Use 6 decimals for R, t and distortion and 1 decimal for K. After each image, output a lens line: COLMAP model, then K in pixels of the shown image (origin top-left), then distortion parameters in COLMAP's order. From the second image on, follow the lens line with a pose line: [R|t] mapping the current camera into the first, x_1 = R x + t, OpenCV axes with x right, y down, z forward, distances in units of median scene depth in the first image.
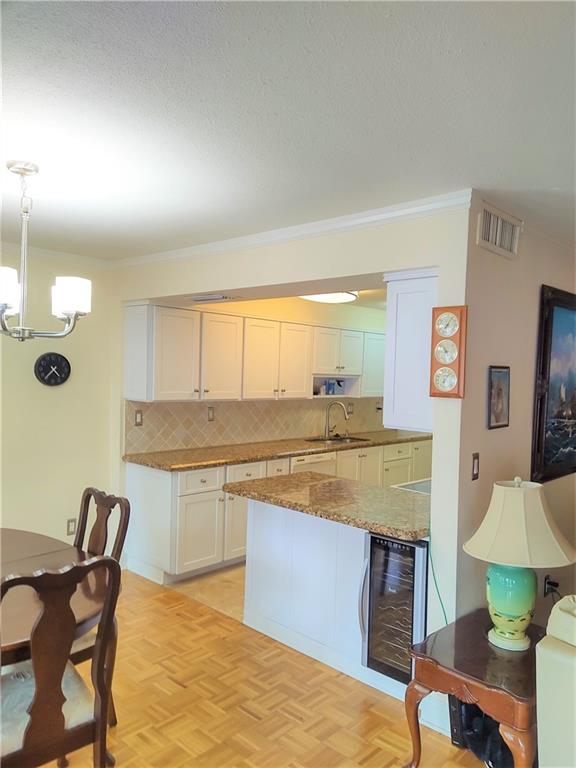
lens RADIAL K [[582.3, 0, 288.0], [0, 582.3, 384.0], [0, 0, 1]] dist [-0.001072, -0.000103]
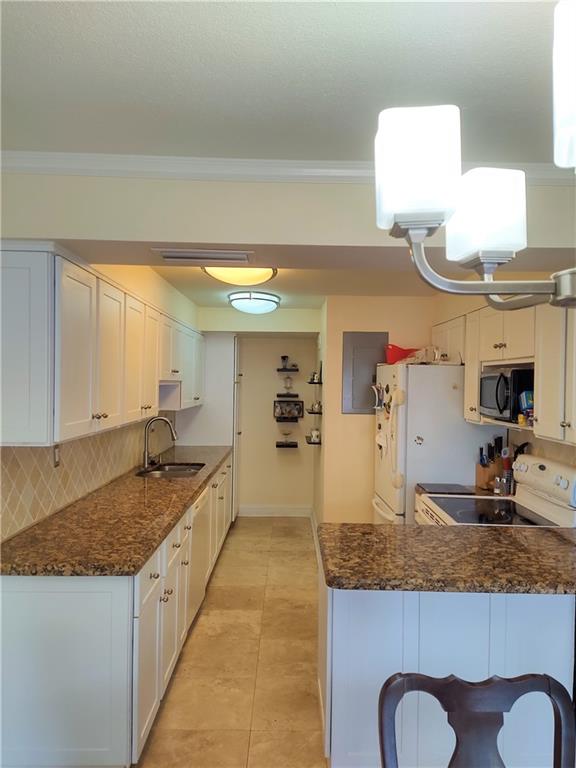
lens RADIAL K [[604.5, 0, 288.0], [0, 604.5, 384.0], [0, 0, 1]] dist [0.008771, 0.003869]
pose [[0.727064, -0.030816, 0.685878, -0.452864], [0.029420, 0.999473, 0.013718, -0.024468], [-0.685939, 0.010204, 0.727587, 0.485293]]
